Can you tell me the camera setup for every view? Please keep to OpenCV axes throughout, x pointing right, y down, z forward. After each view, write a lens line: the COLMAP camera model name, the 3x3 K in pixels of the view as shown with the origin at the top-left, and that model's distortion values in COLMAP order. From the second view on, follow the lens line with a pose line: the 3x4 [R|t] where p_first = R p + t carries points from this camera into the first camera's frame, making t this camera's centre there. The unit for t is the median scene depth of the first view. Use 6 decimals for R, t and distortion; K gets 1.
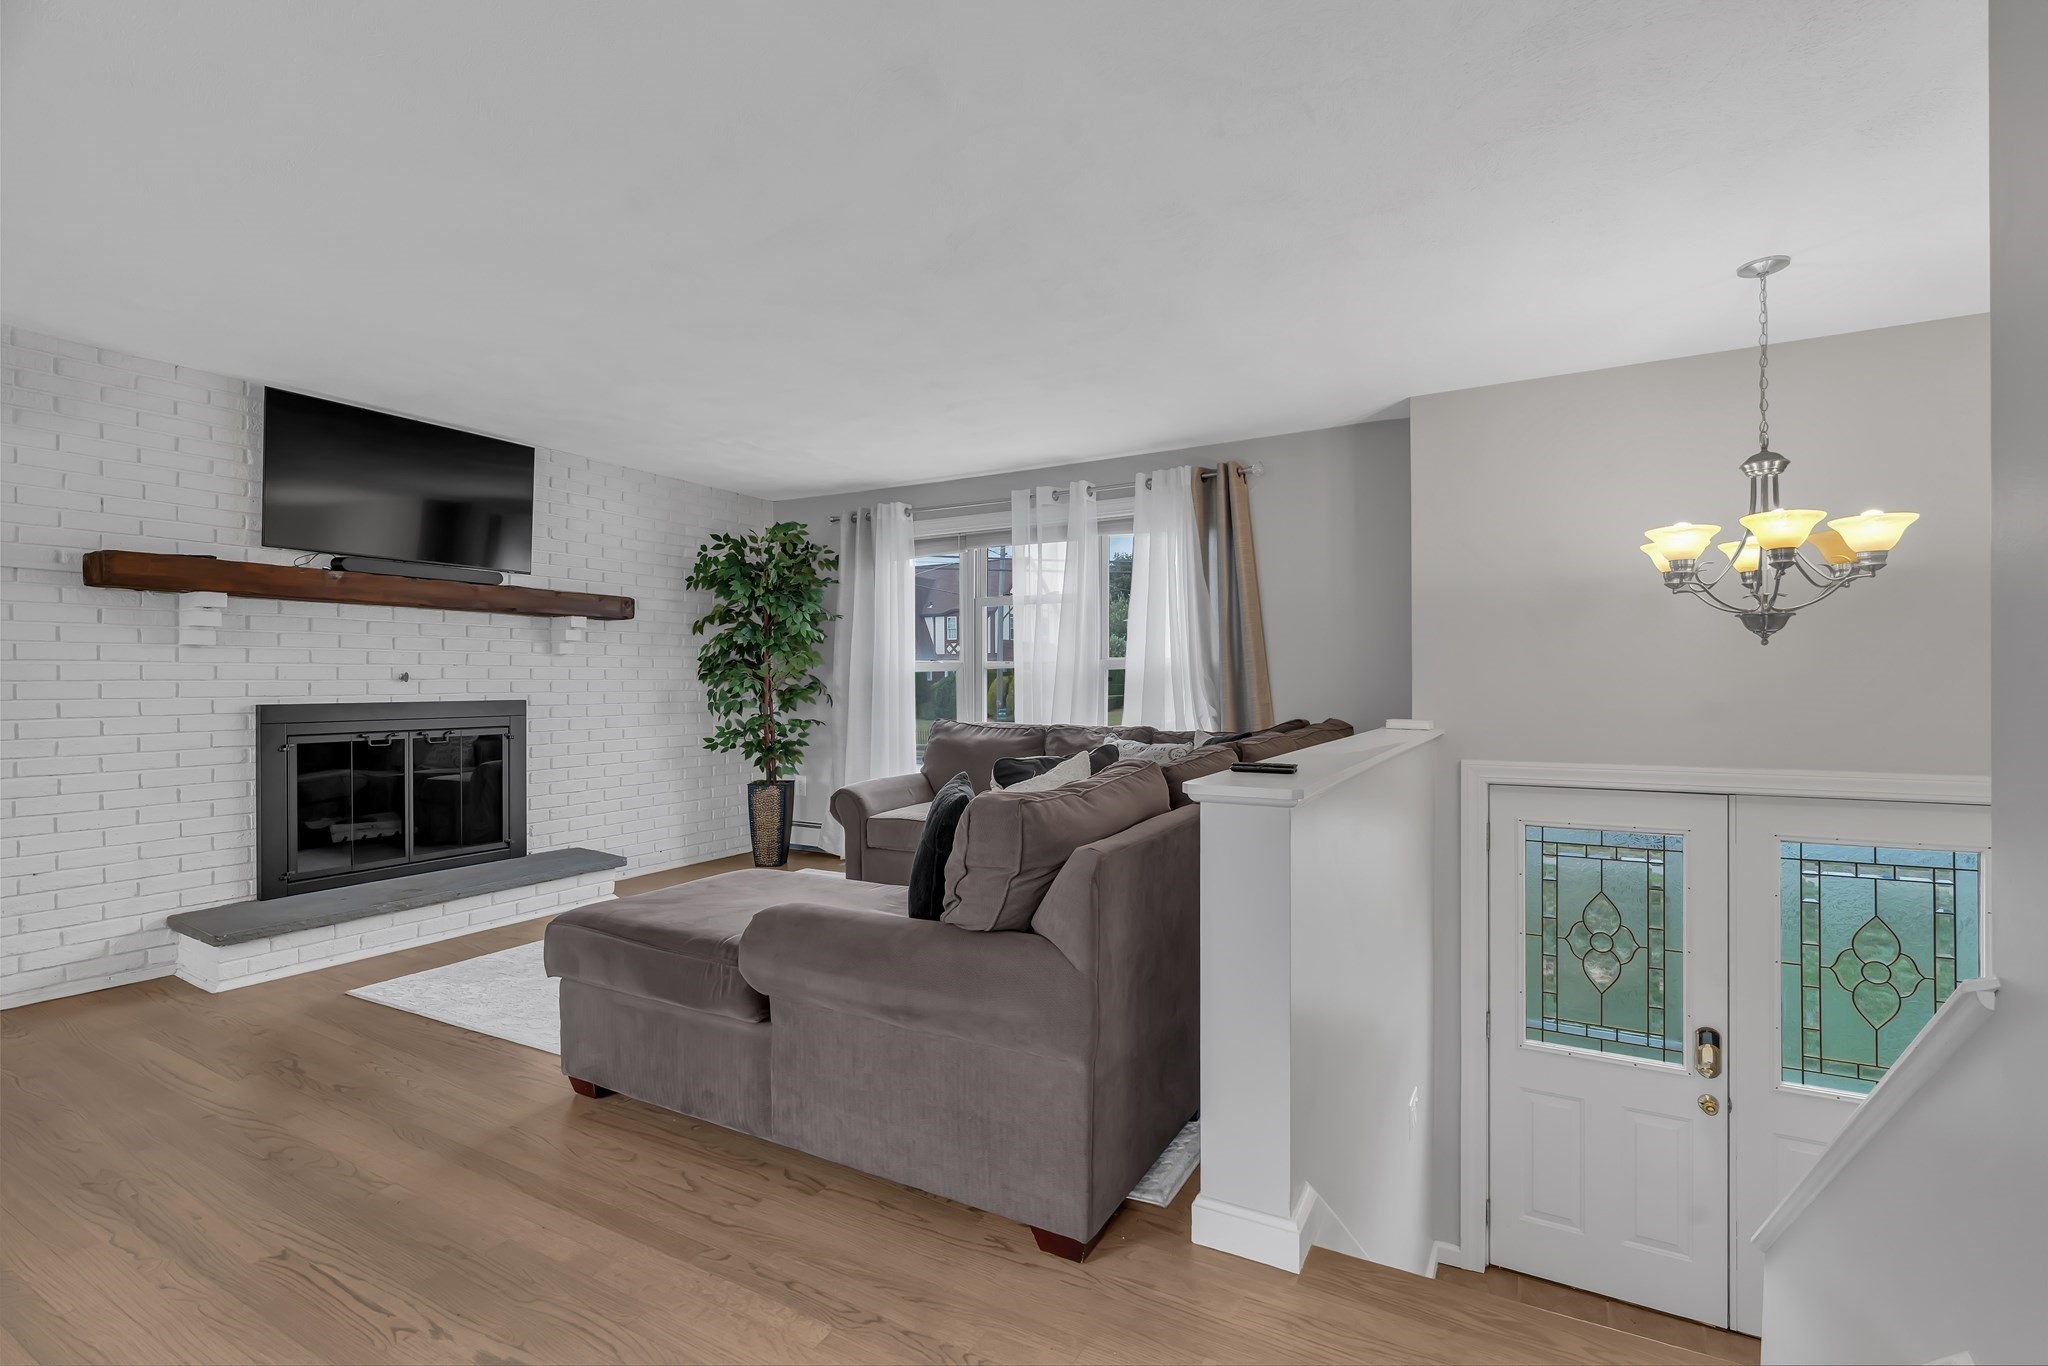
lens RADIAL K [[925.9, 0, 1044.7], [0, 925.9, 675.2], [0, 0, 1]] dist [-0.019217, 0.005528]
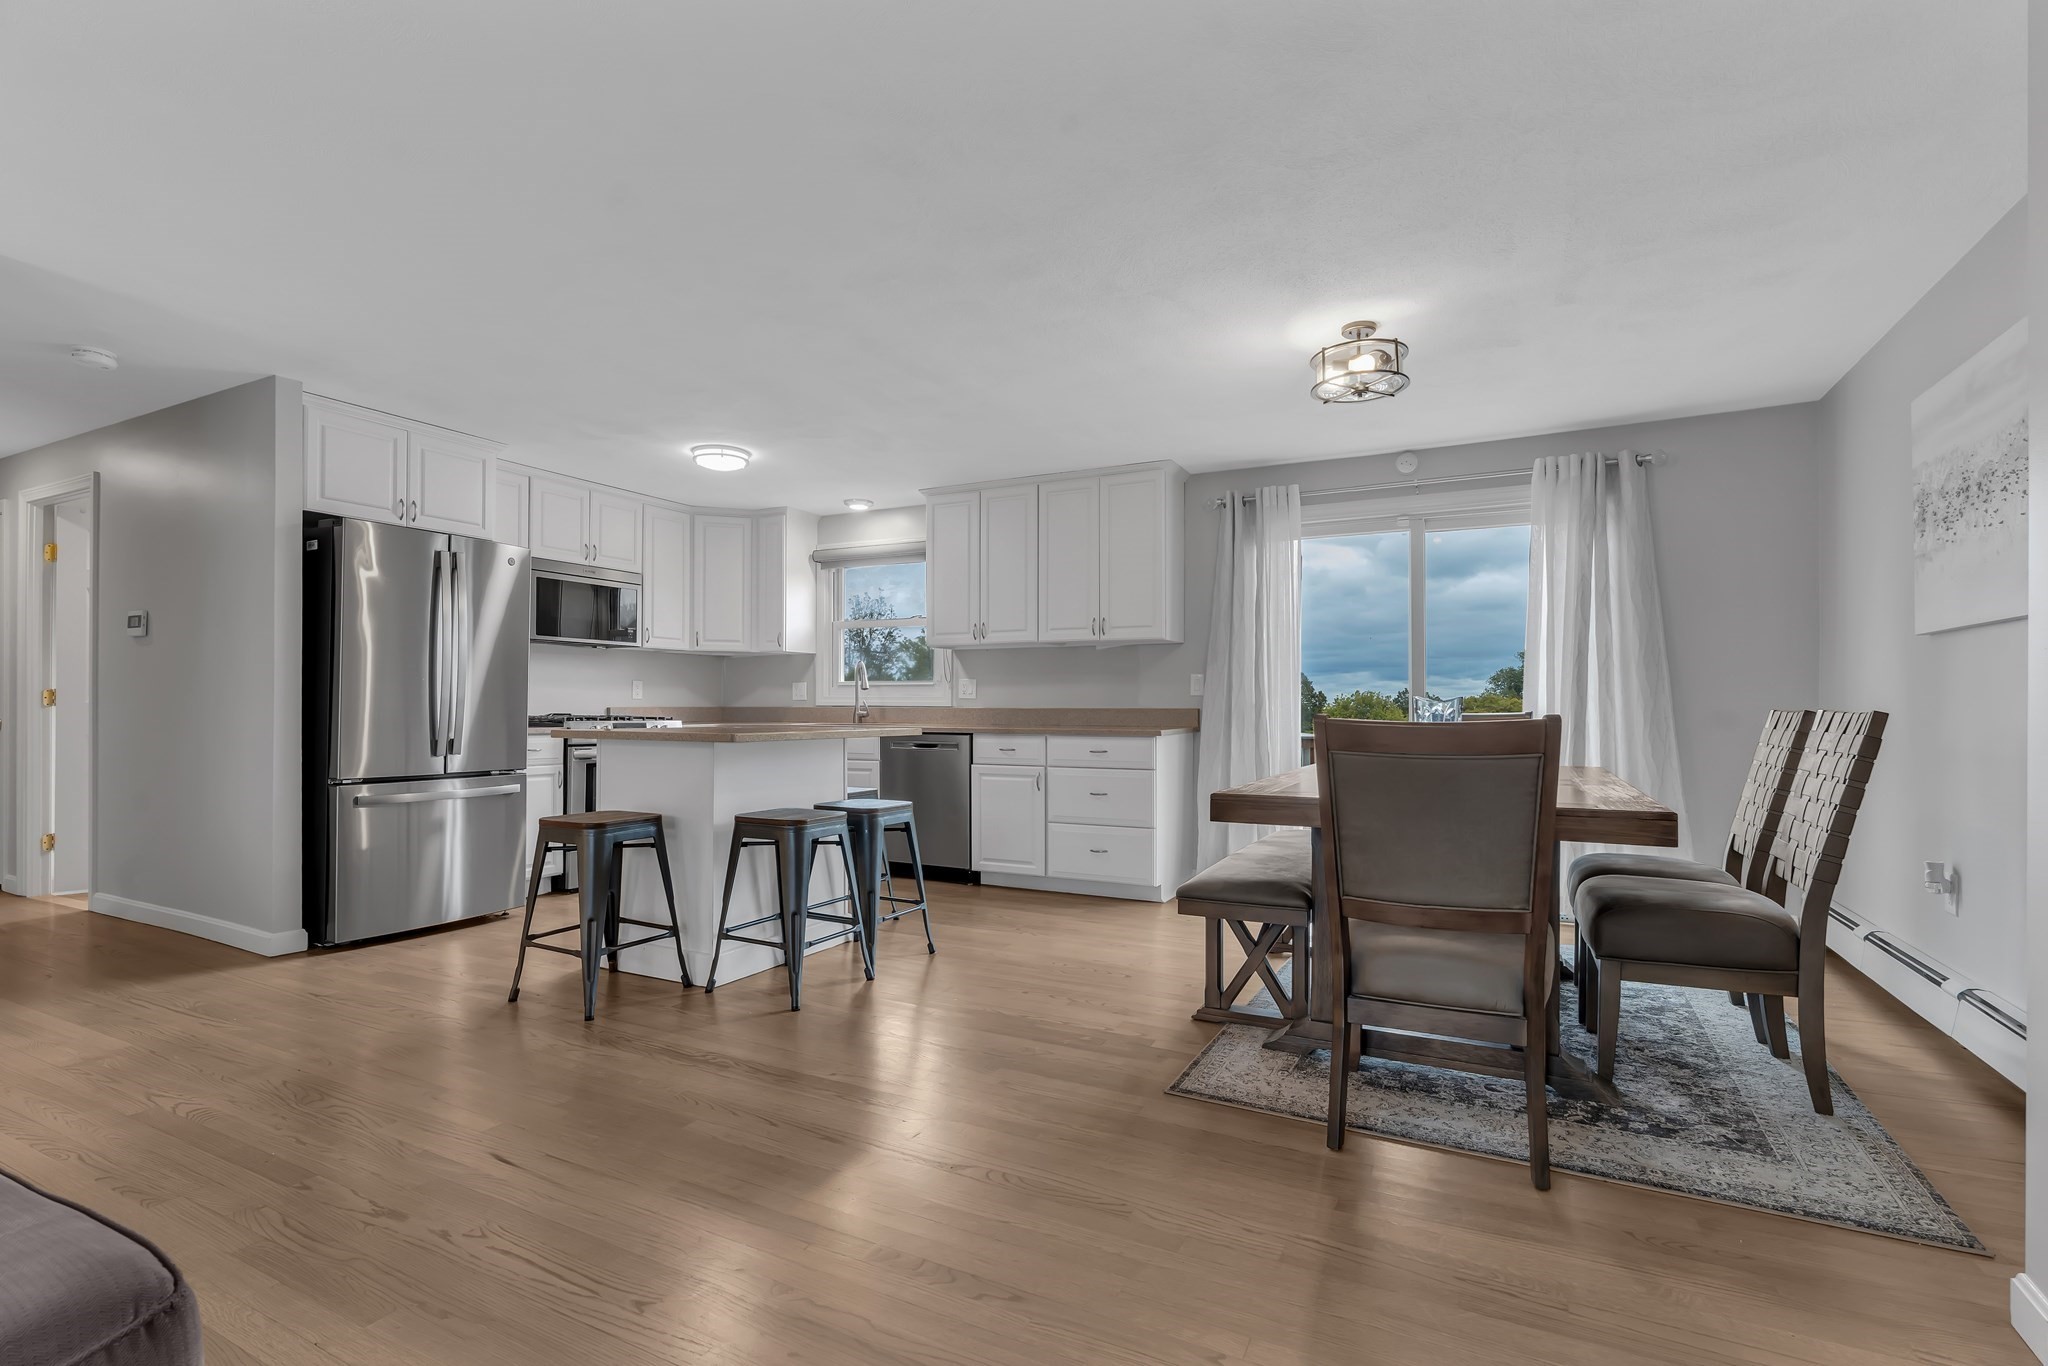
lens RADIAL K [[925.9, 0, 1040.2], [0, 925.9, 704.6], [0, 0, 1]] dist [-0.019217, 0.005528]
pose [[-0.999043, 0.000504, -0.043746, -0.499882], [0.000868, 0.999965, -0.008299, 0.033105], [0.043740, -0.008329, -0.999008, 0.800738]]
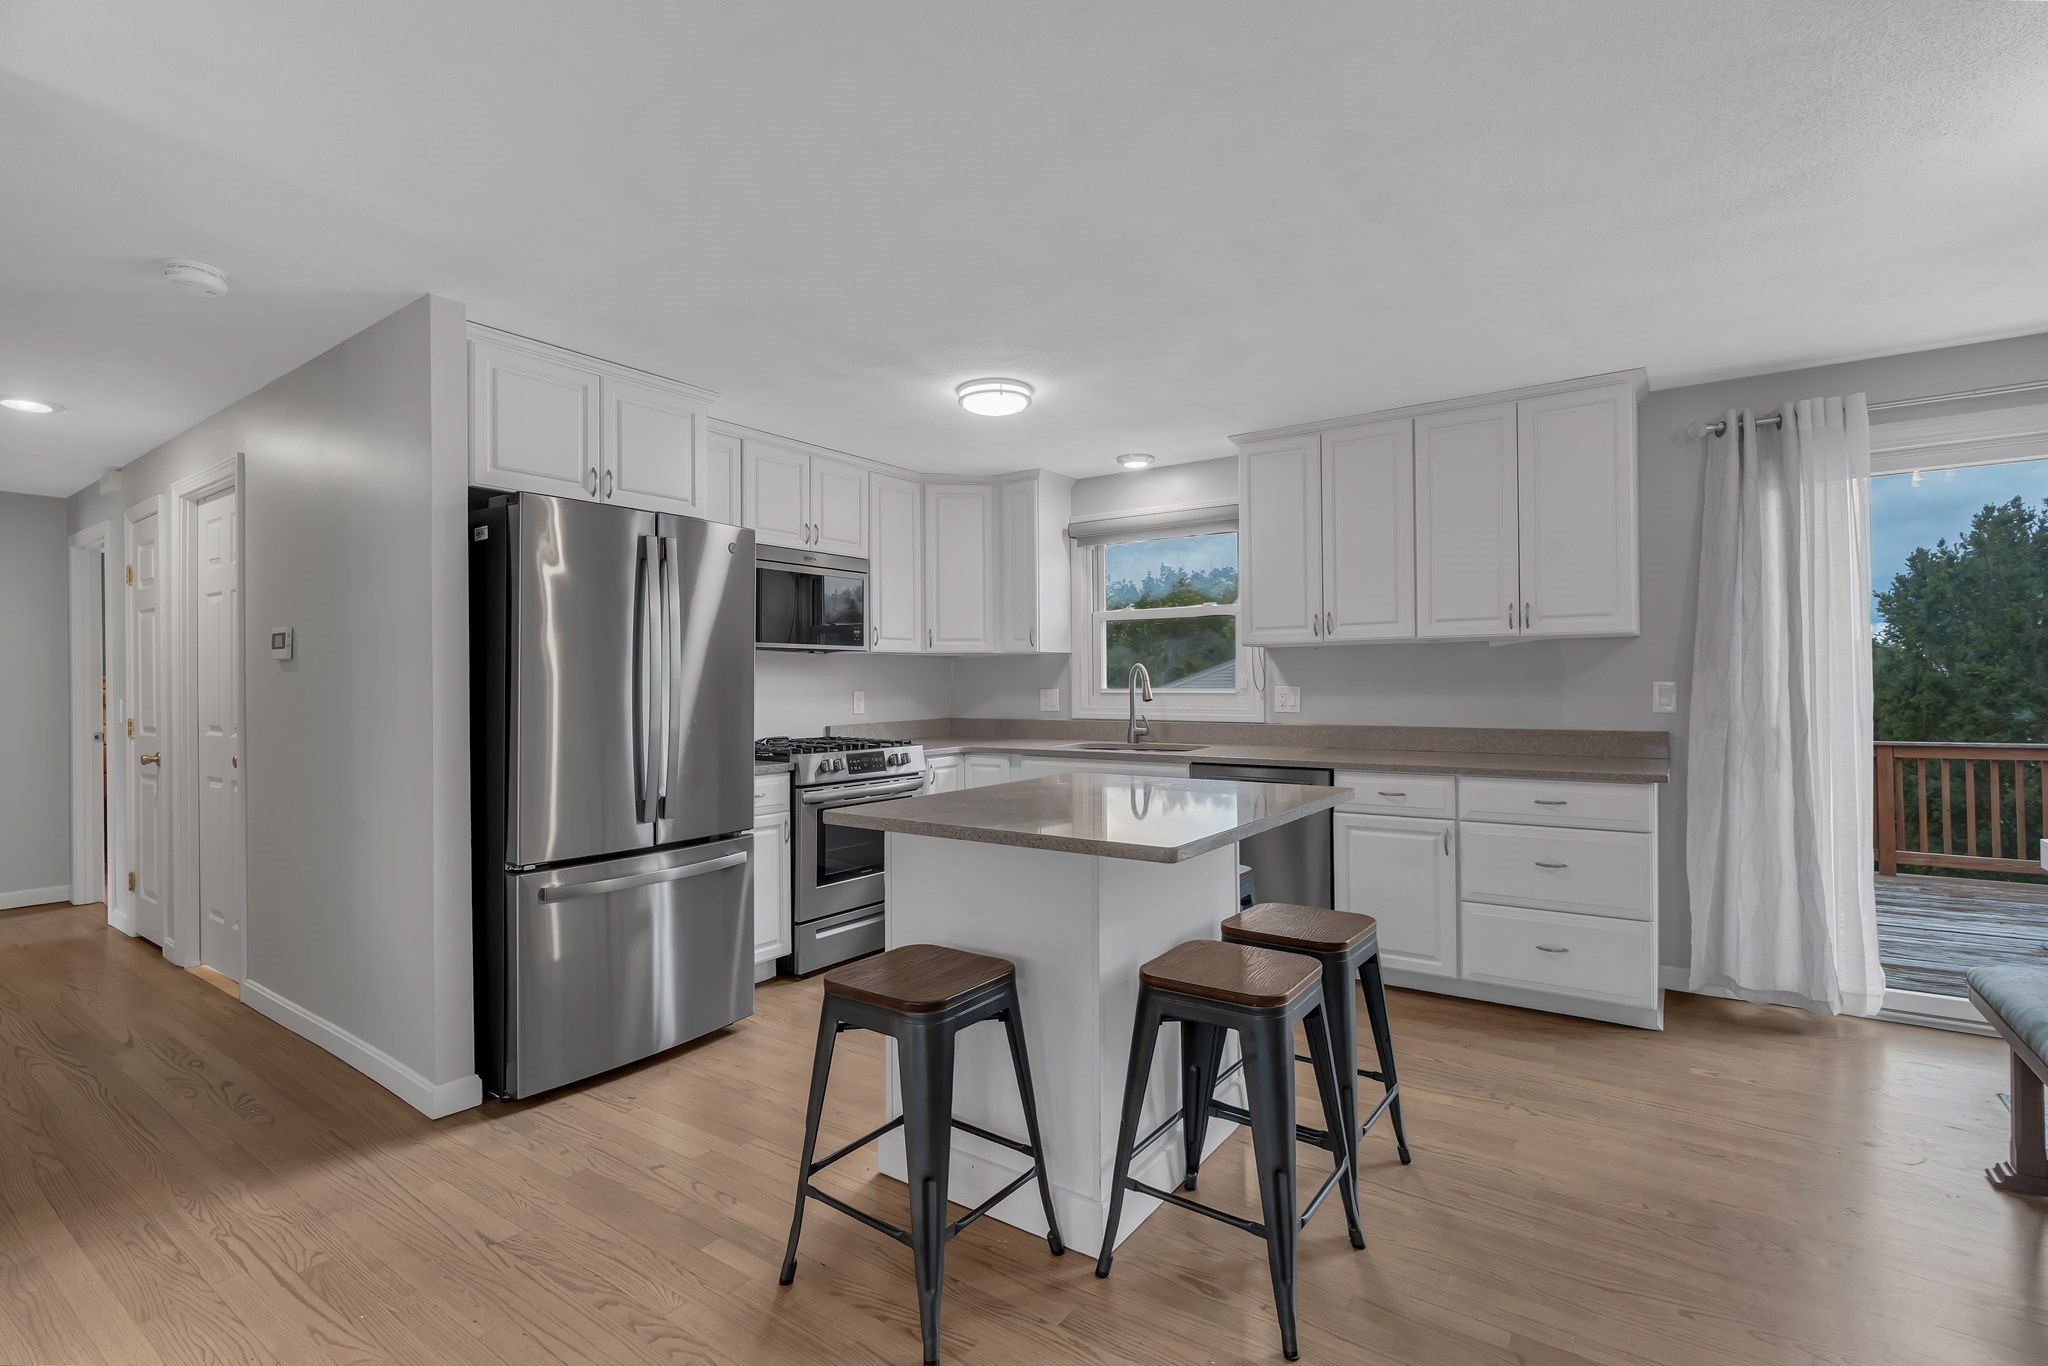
lens RADIAL K [[925.9, 0, 1040.3], [0, 925.9, 678.4], [0, 0, 1]] dist [-0.019217, 0.005528]
pose [[-0.994757, 0.013005, 0.101438, -0.274640], [0.011989, 0.999872, -0.010621, -0.019440], [-0.101563, -0.009349, -0.994785, 0.465722]]
